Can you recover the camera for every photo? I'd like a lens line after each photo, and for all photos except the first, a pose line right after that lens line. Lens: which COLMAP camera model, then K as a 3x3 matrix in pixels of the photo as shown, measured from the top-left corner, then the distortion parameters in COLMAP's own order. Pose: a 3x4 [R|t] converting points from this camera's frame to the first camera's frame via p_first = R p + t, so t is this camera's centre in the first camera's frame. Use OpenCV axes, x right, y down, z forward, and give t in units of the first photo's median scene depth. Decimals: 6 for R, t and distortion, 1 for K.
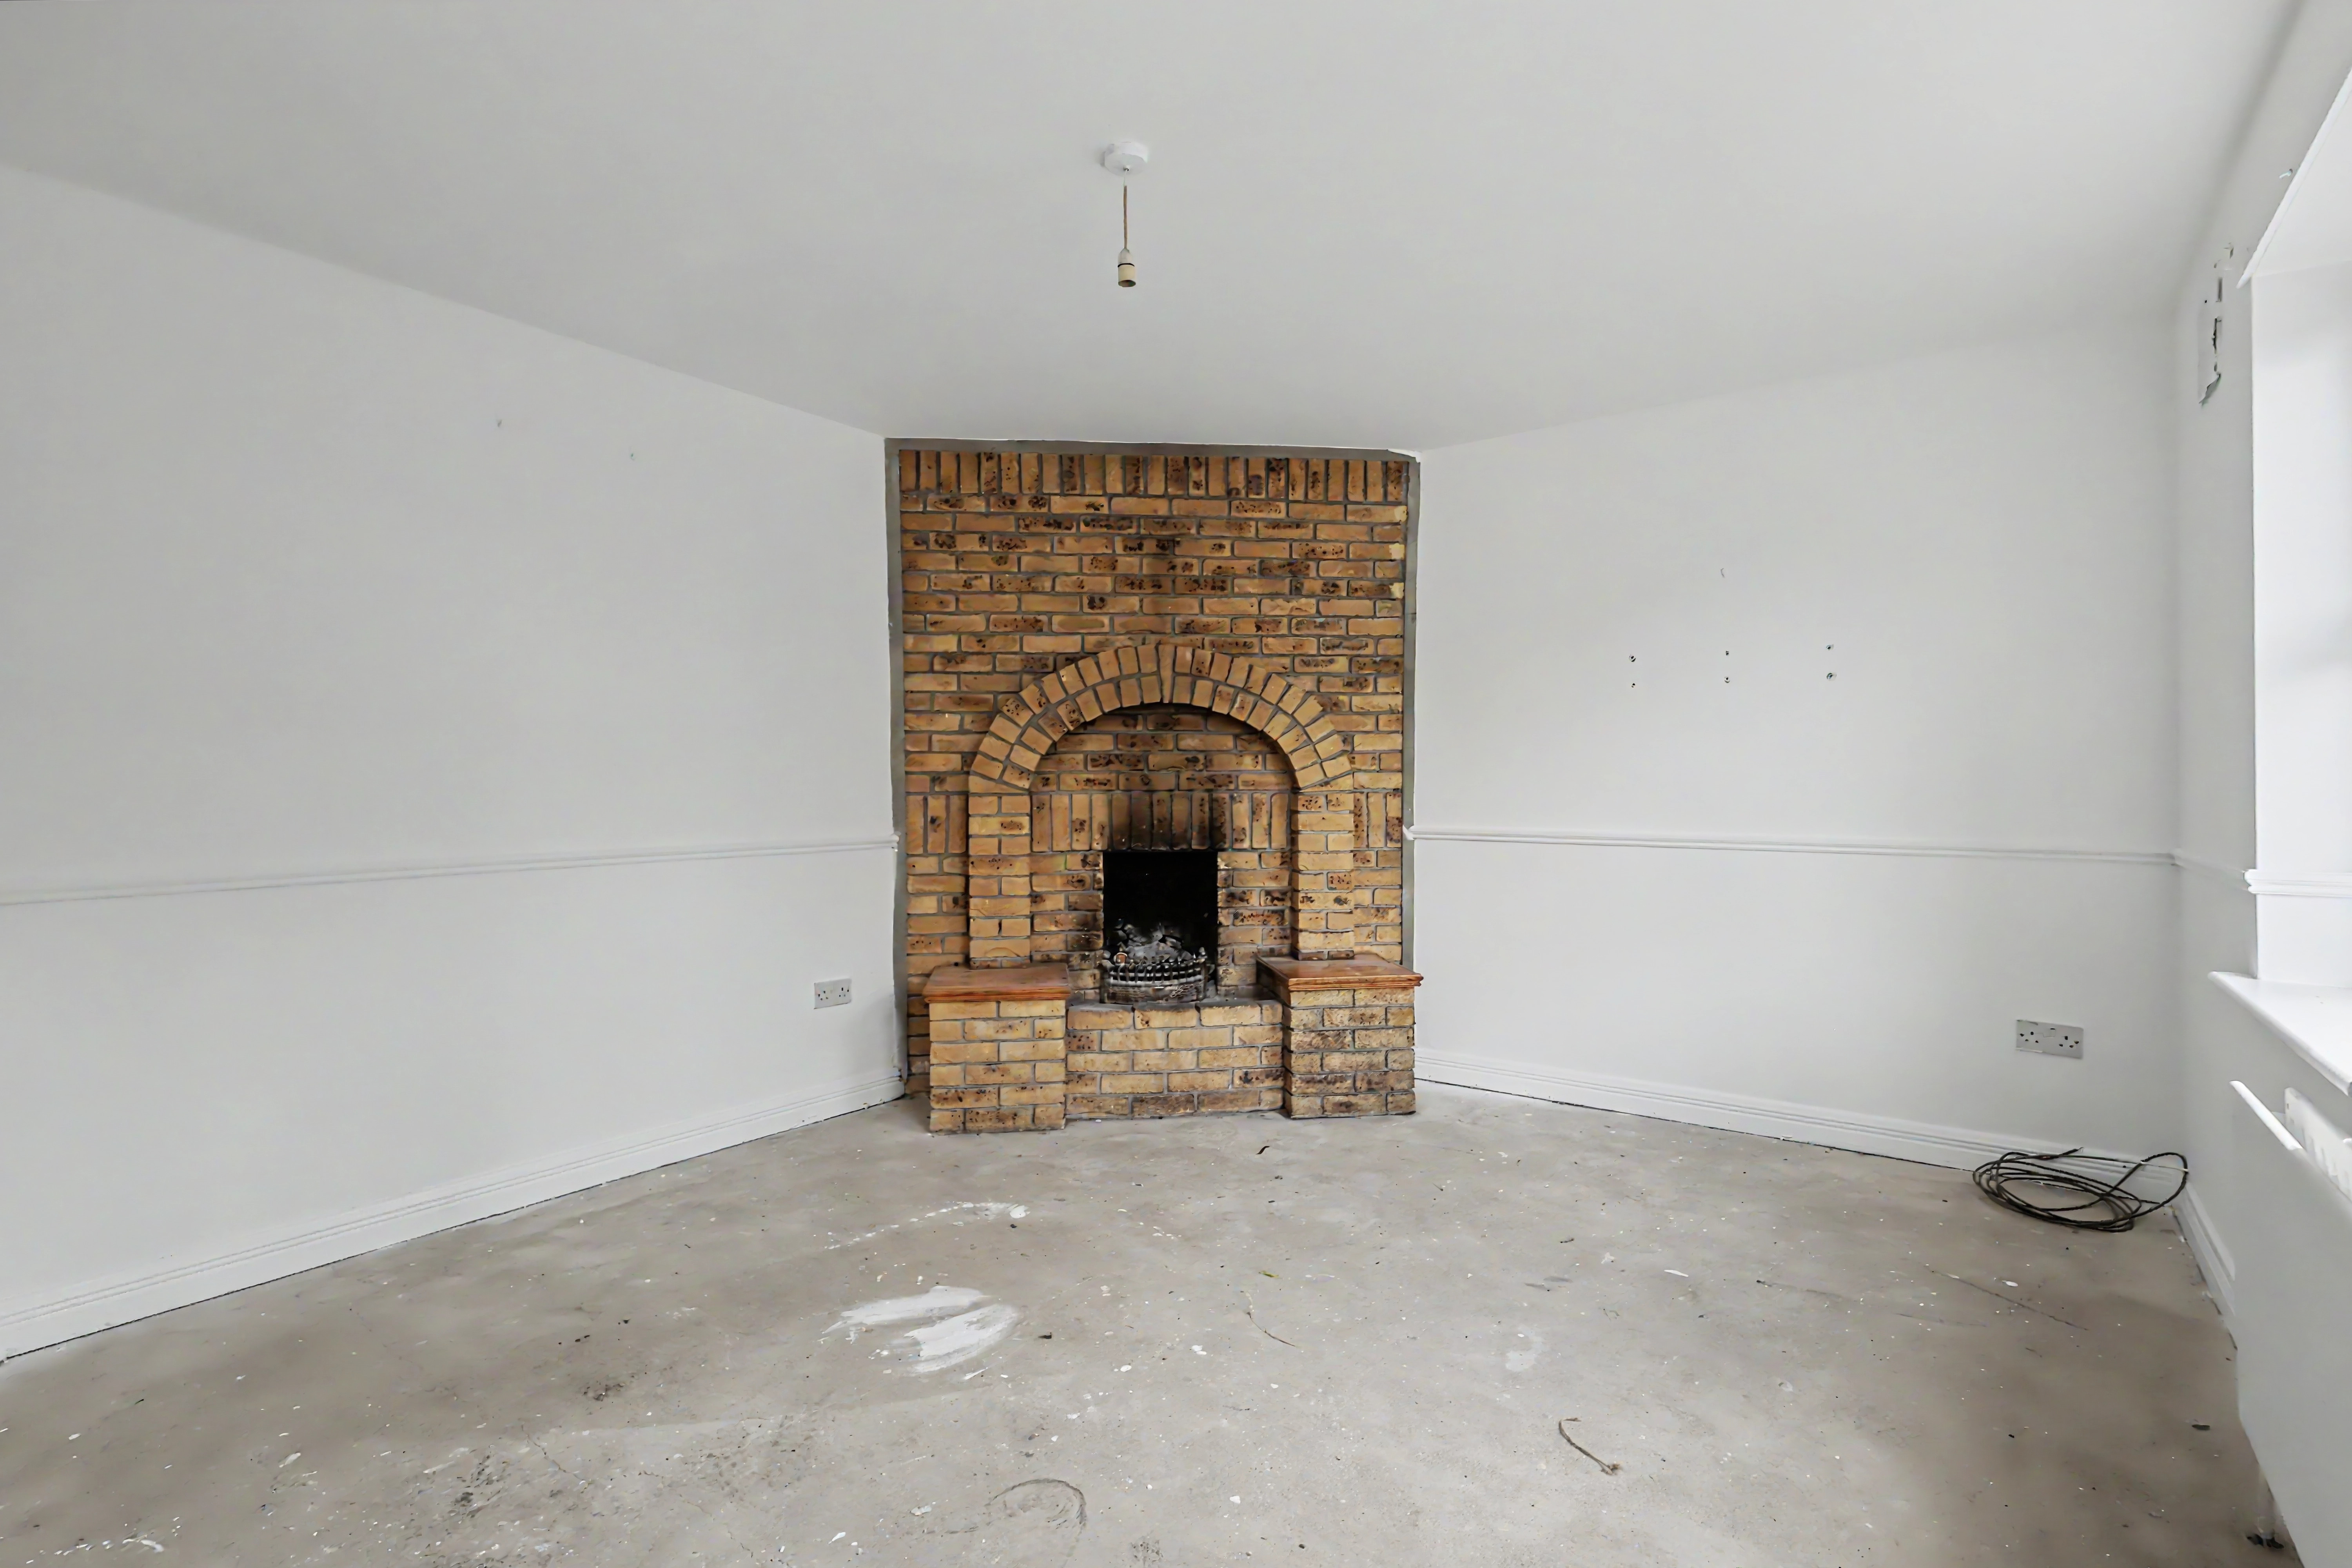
lens RADIAL K [[1096.9, 0, 1172.8], [0, 1096.9, 783.7], [0, 0, 1]] dist [0.001656, 0.001045]
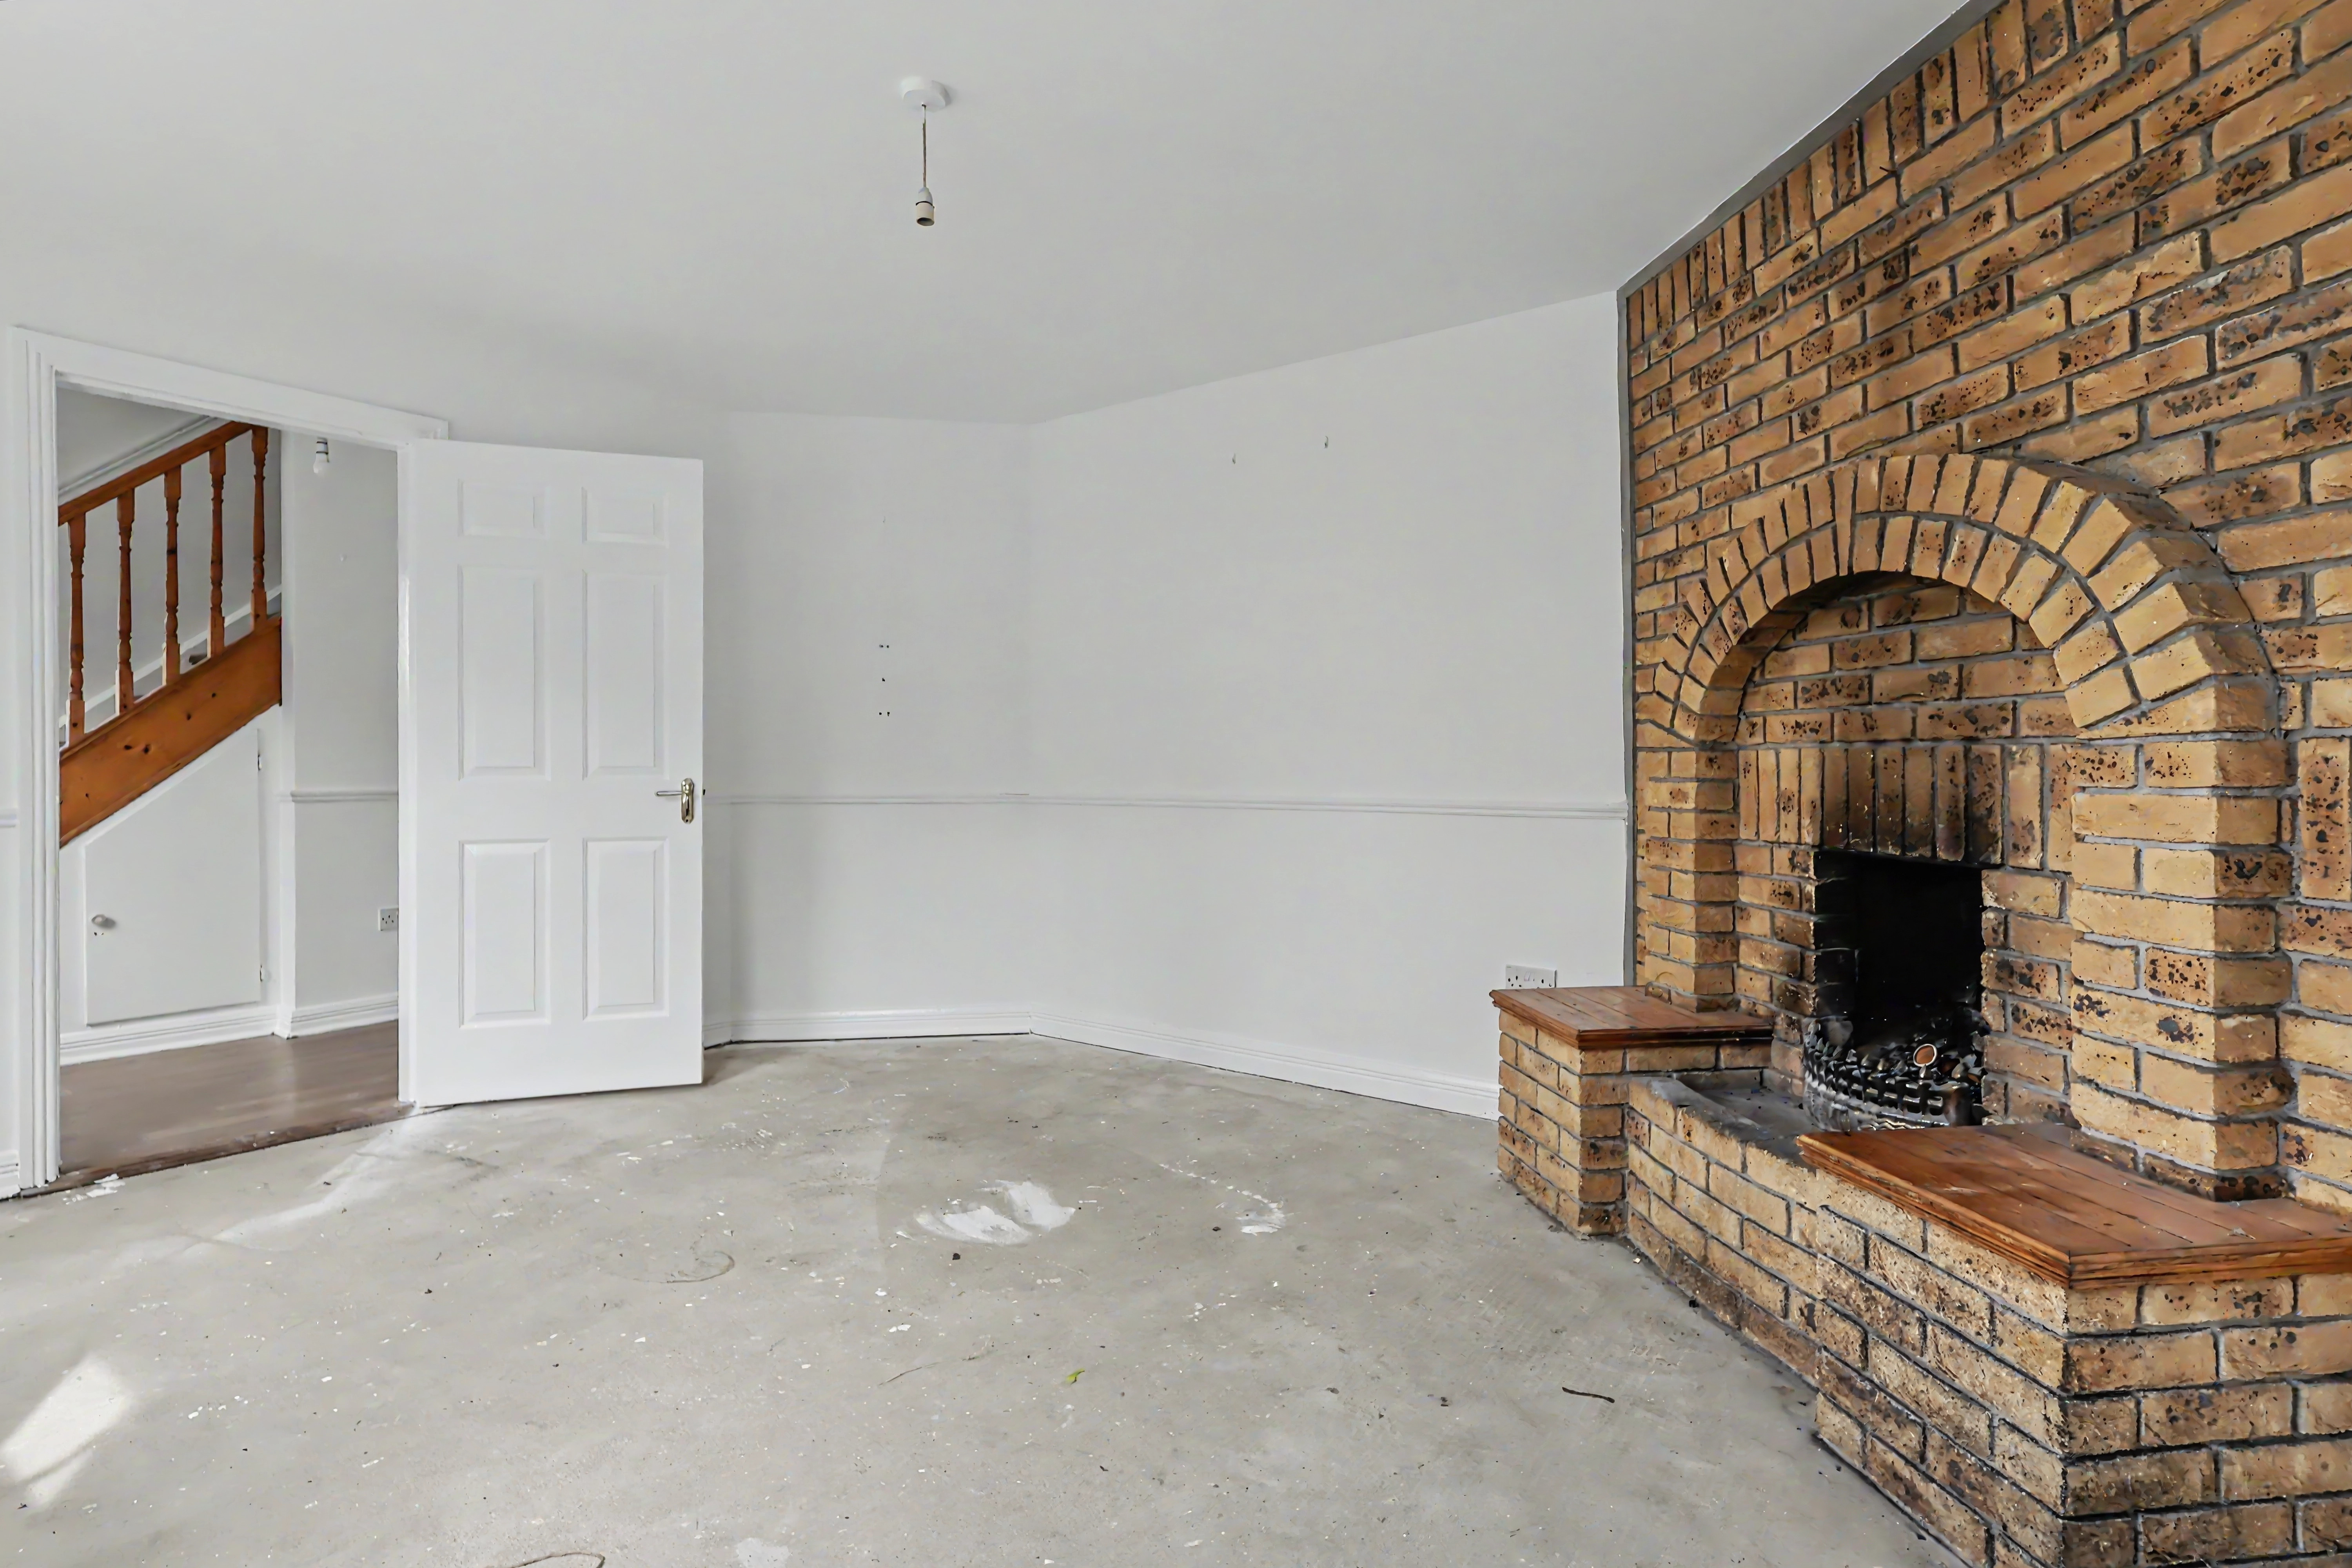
lens RADIAL K [[1169.2, 0, 1173.8], [0, 1169.2, 770.7], [0, 0, 1]] dist [0.004499, 0.000934]
pose [[0.008864, 0.011419, -0.999896, 0.550616], [-0.000255, 0.999935, 0.011418, 0.014316], [0.999961, 0.000154, 0.008867, 0.659642]]
